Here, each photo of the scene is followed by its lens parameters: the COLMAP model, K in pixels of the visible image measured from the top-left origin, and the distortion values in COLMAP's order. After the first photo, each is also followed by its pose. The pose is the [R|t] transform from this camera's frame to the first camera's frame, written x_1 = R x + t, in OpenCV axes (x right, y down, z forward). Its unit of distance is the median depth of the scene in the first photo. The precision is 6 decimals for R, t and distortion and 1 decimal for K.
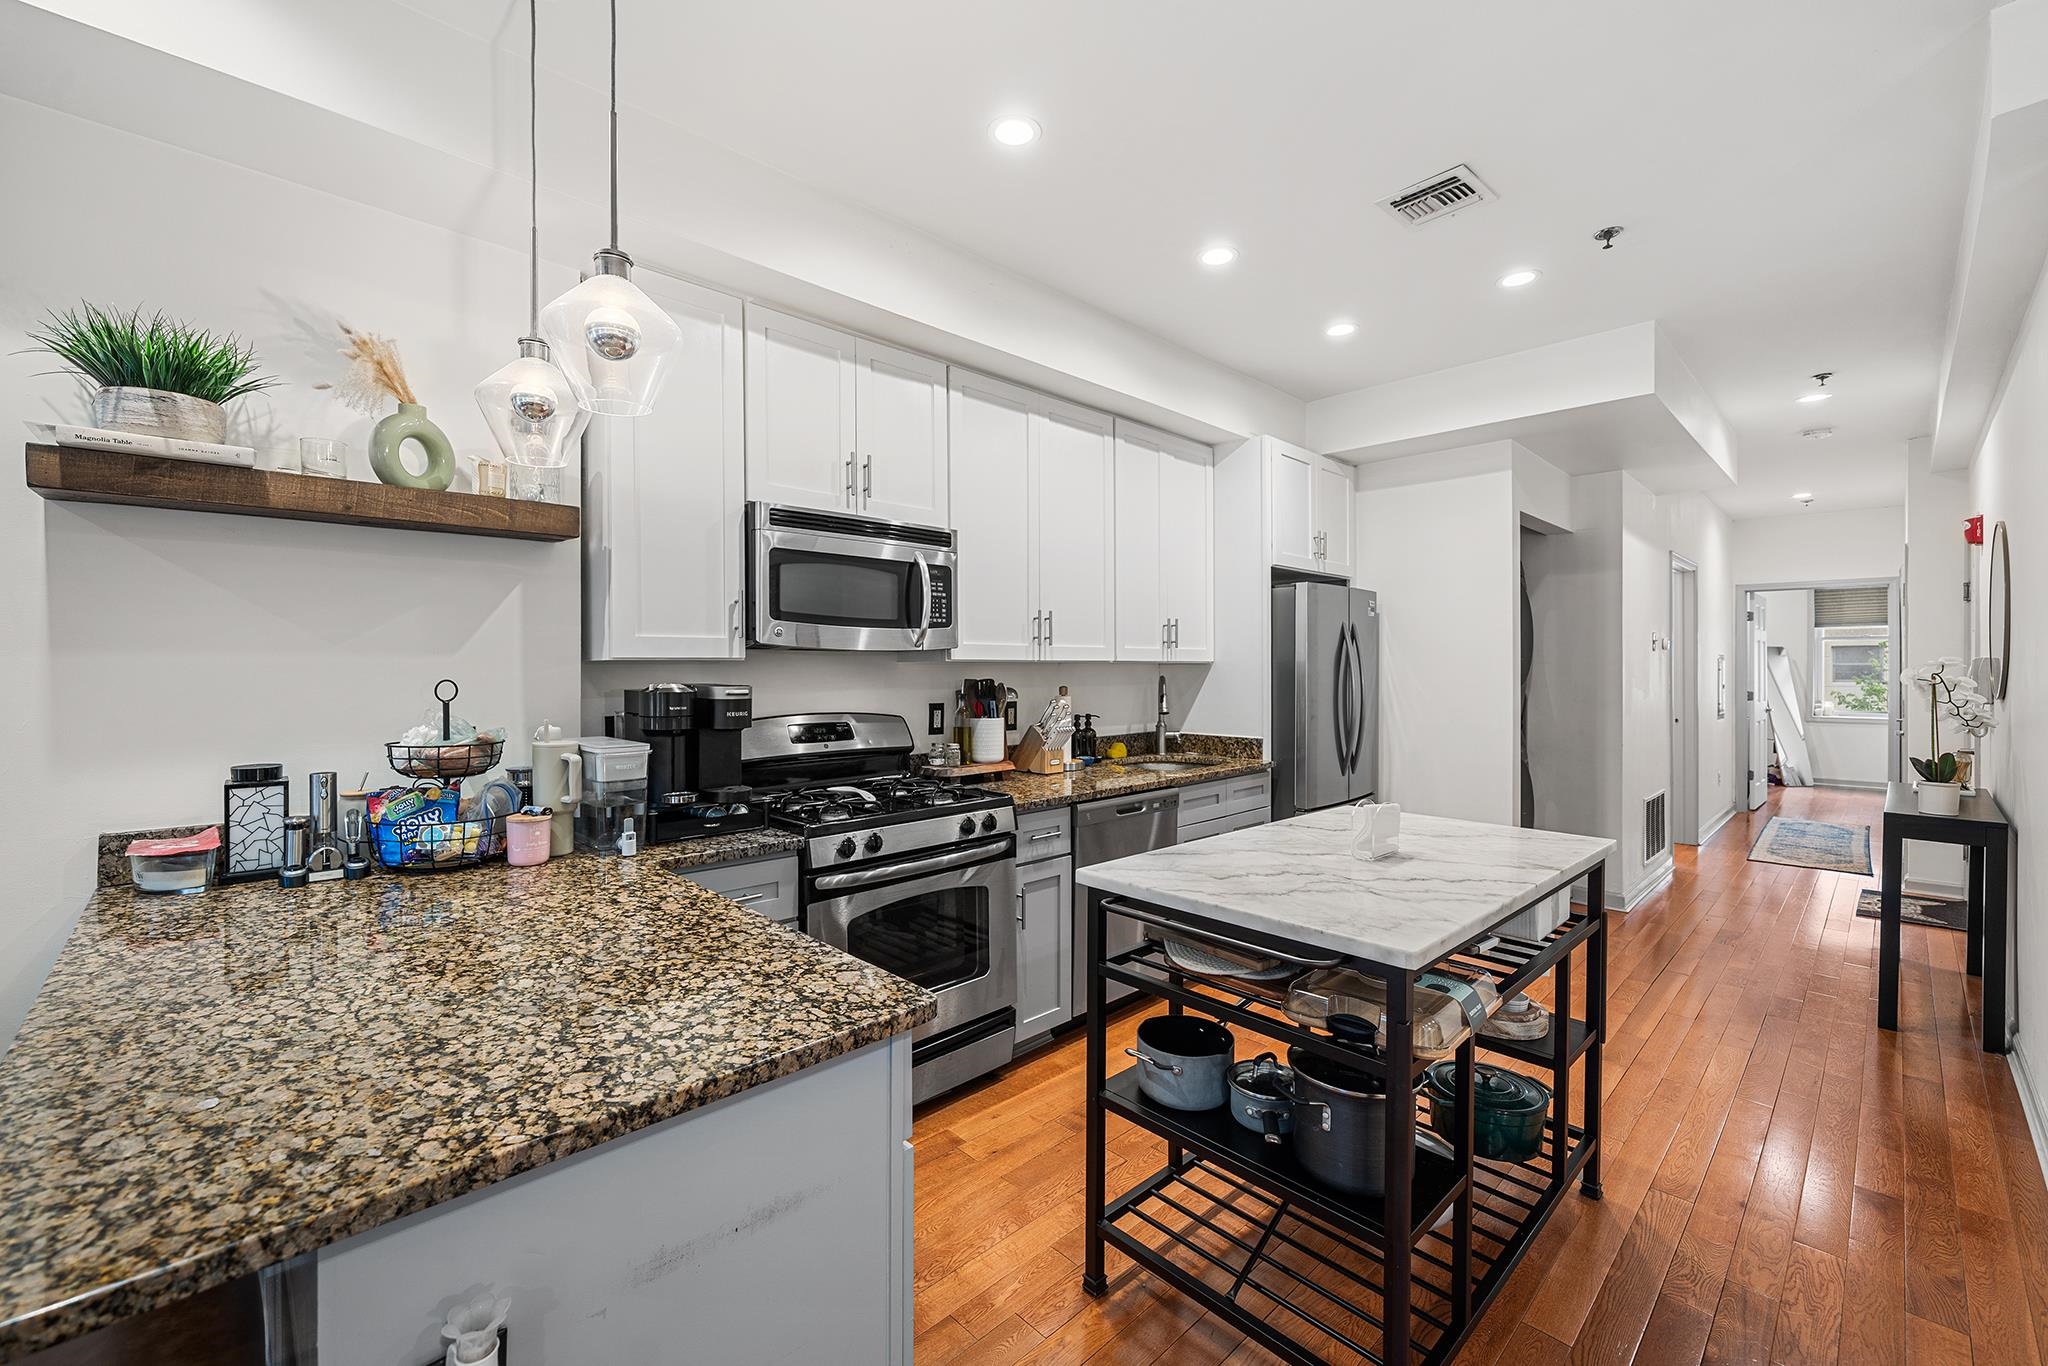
lens RADIAL K [[835.3, 0, 1002.8], [0, 835.3, 670.2], [0, 0, 1]] dist [-0.000398, -0.000068]
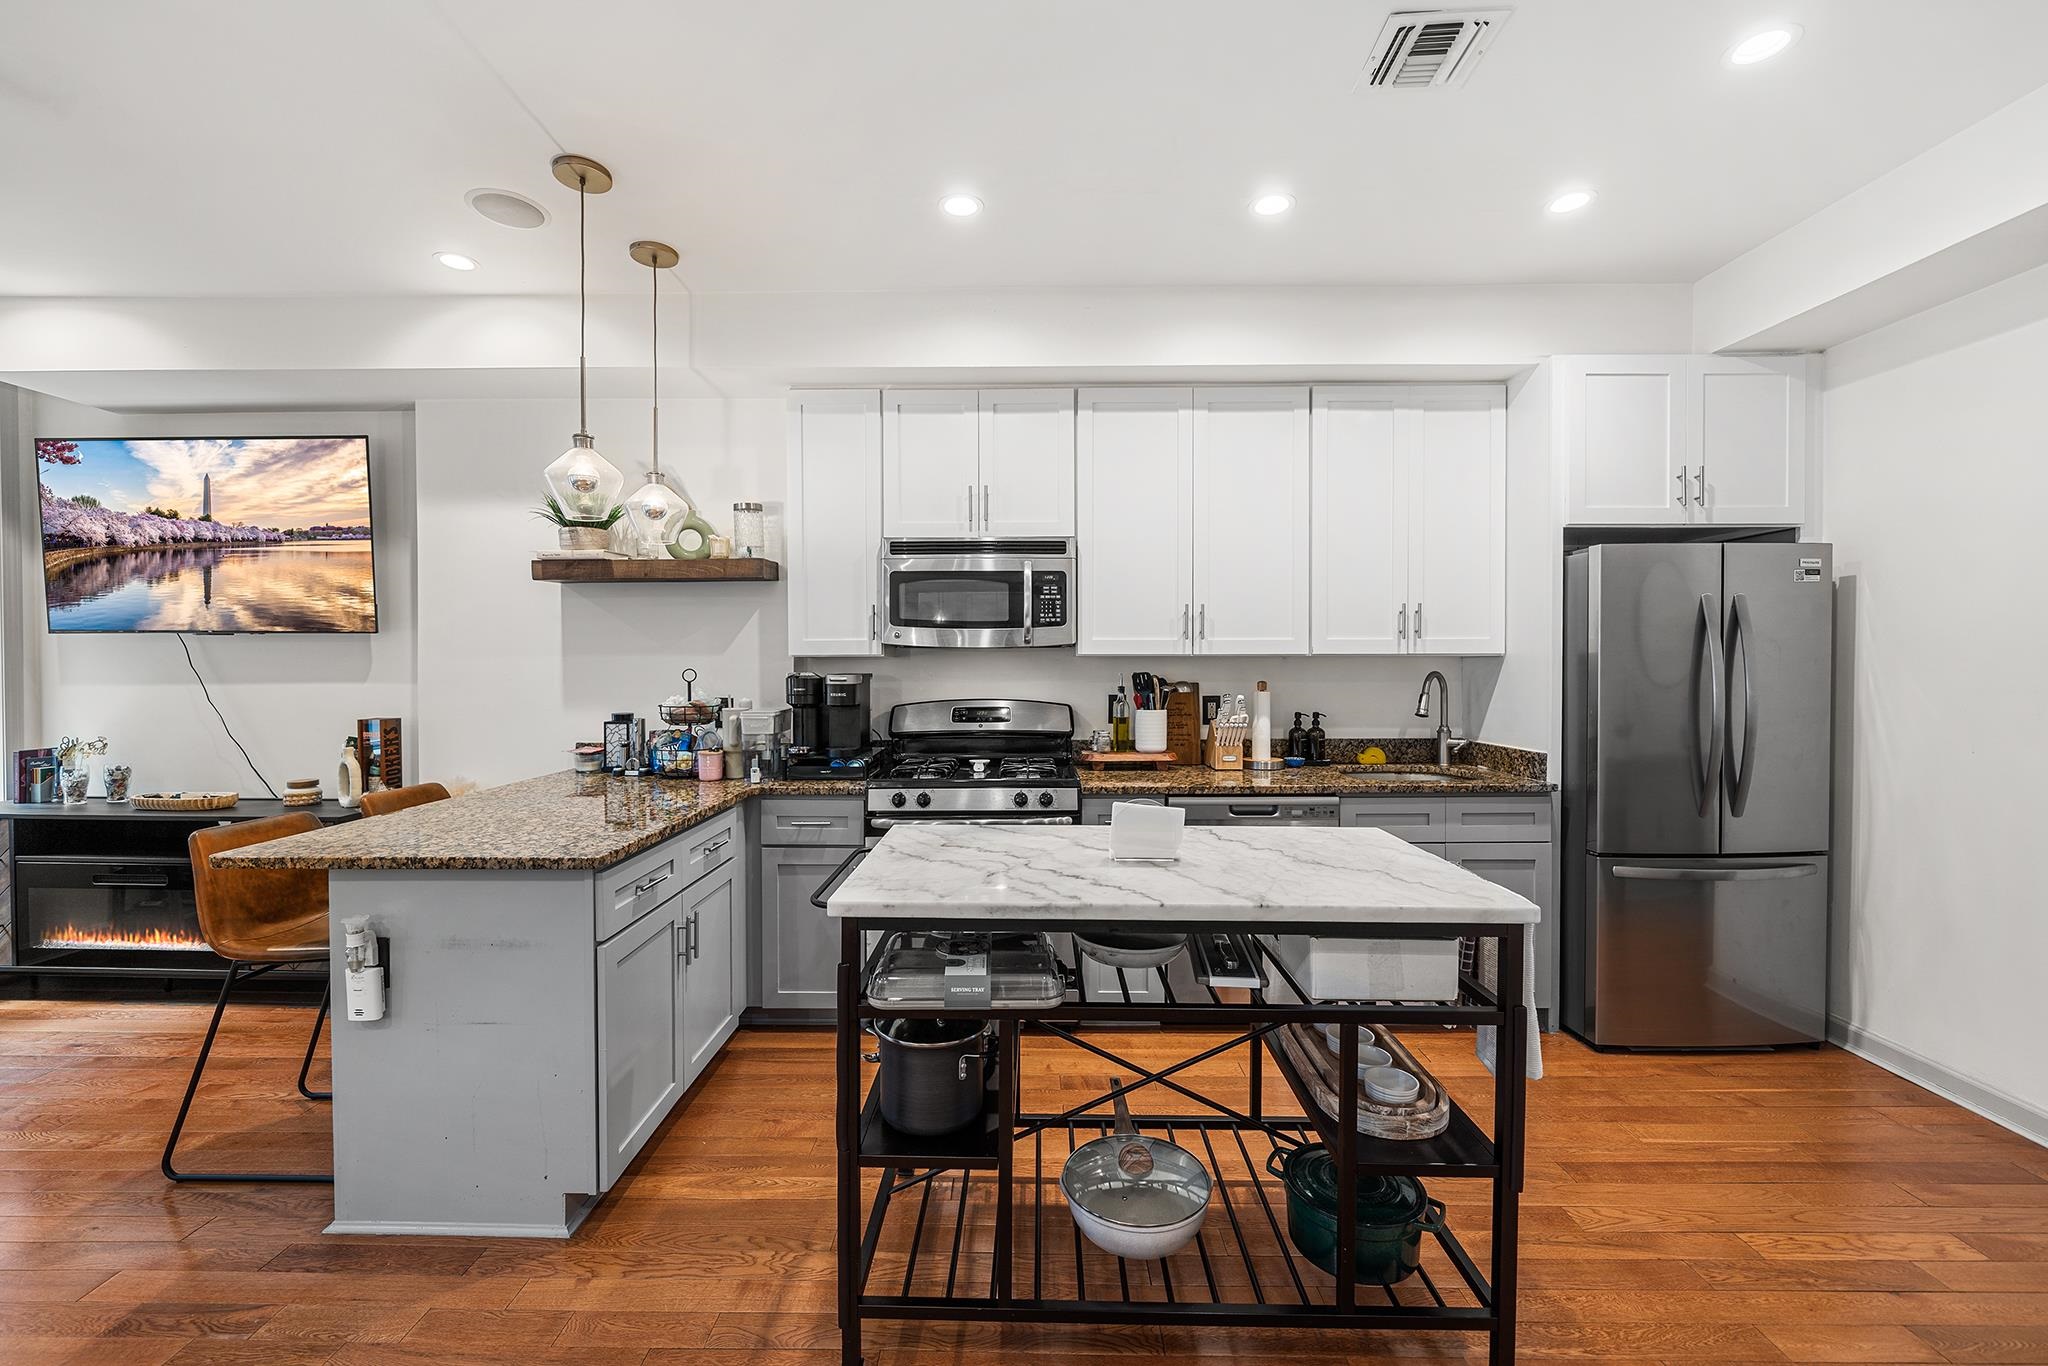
lens RADIAL K [[826.5, 0, 1013.0], [0, 826.5, 679.3], [0, 0, 1]] dist [-0.001712, 0.000248]
pose [[0.721899, 0.011650, -0.691900, 0.579107], [-0.001252, 0.999879, 0.015530, 0.002938], [0.691997, -0.010344, 0.721826, 0.135269]]
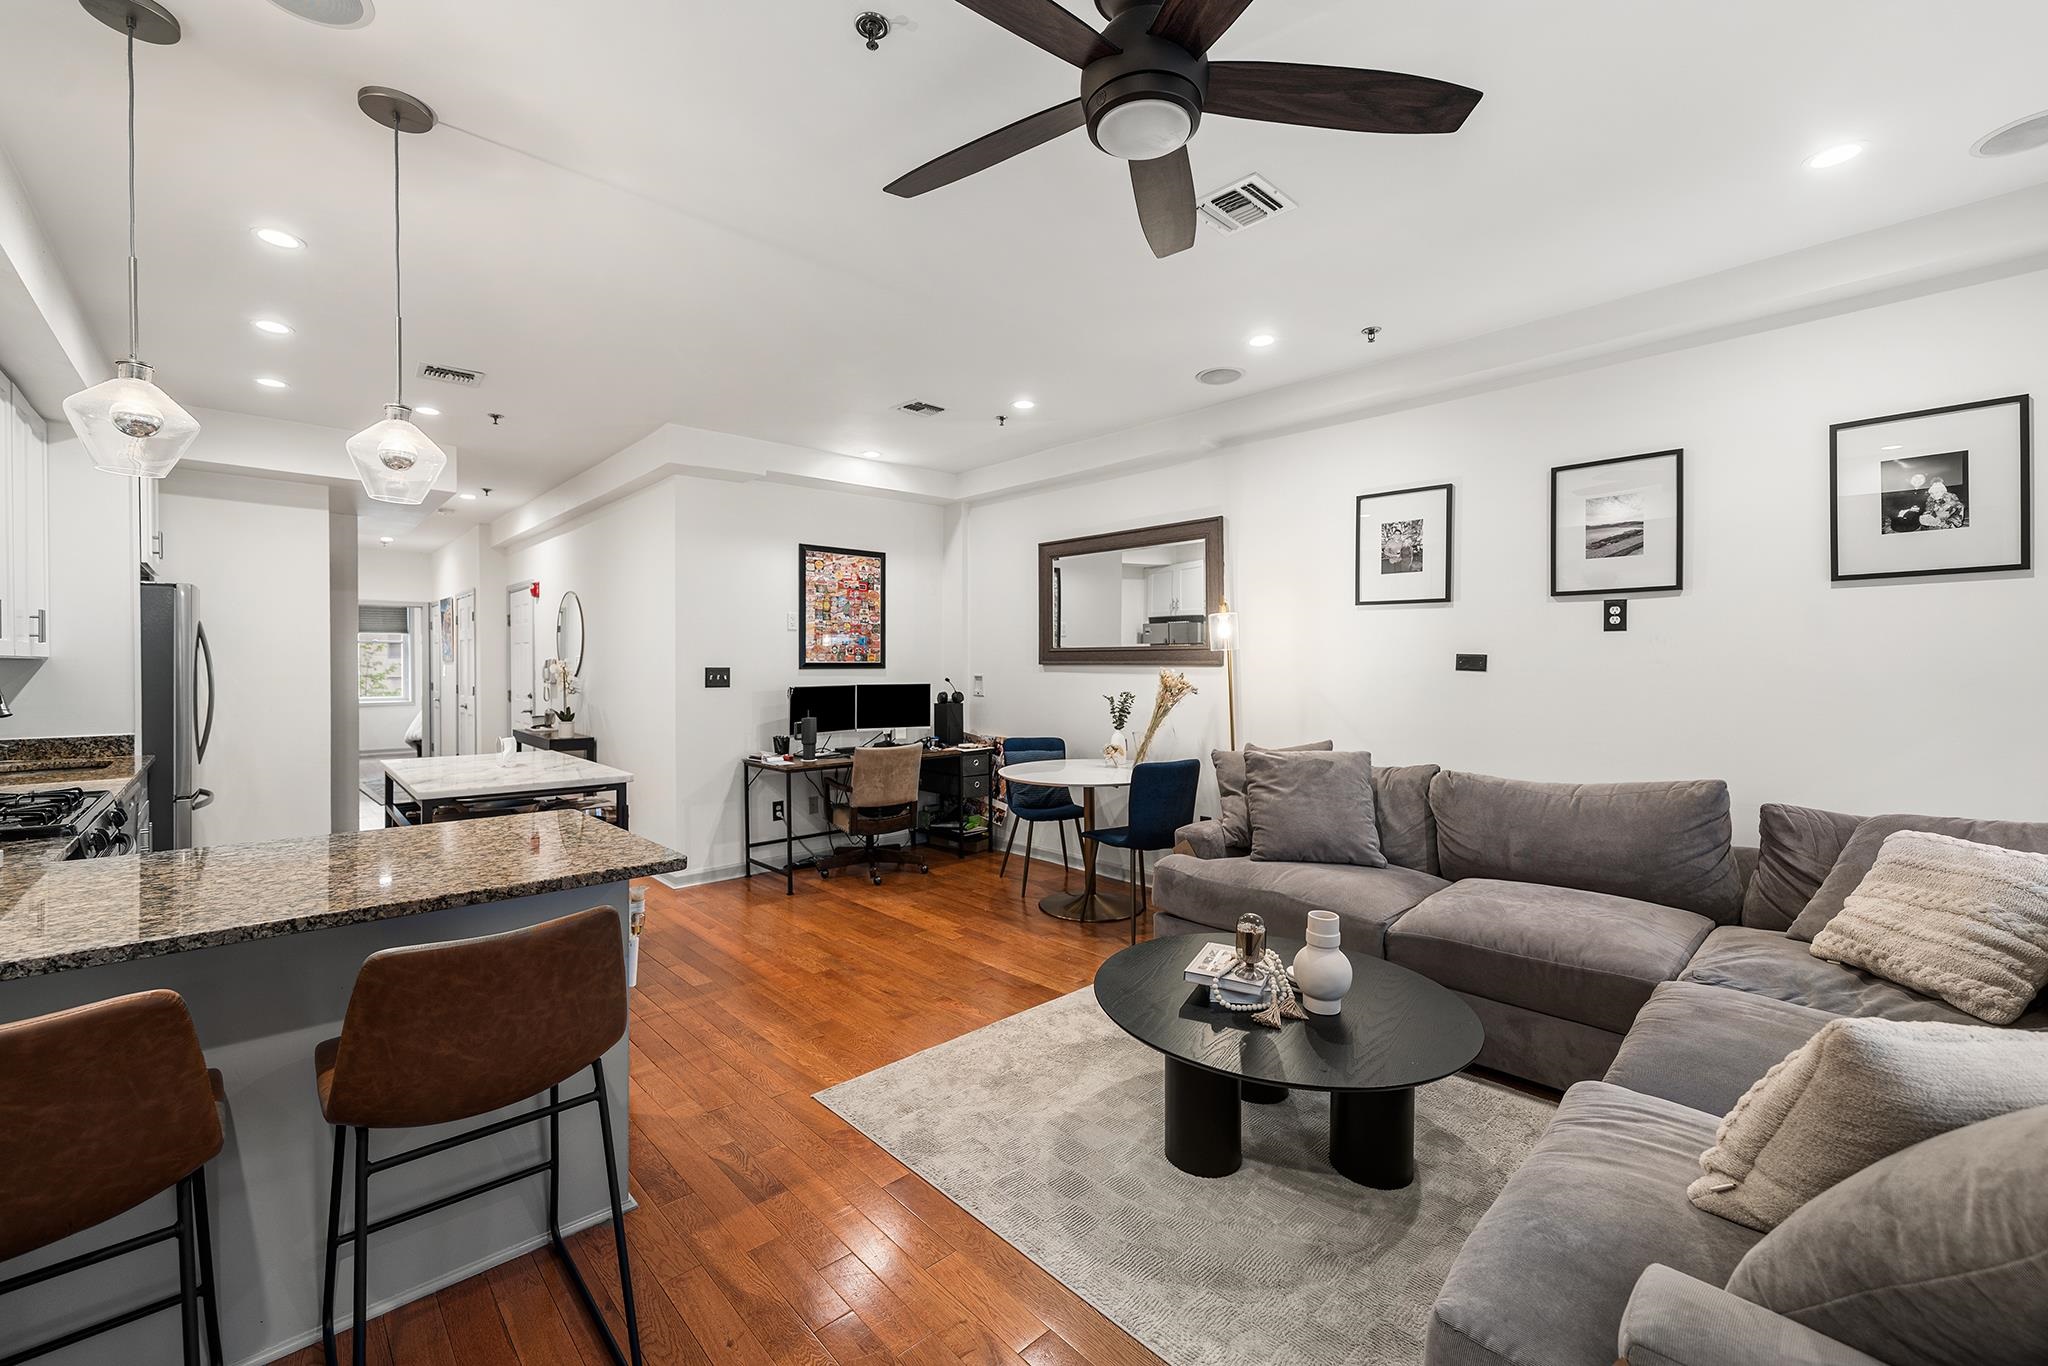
lens RADIAL K [[835.3, 0, 1002.8], [0, 835.3, 670.2], [0, 0, 1]] dist [-0.000398, -0.000068]
pose [[0.017718, -0.006421, 0.999822, -0.803895], [0.002926, 0.999975, 0.006370, 0.001523], [-0.999839, 0.002813, 0.017736, -0.071894]]
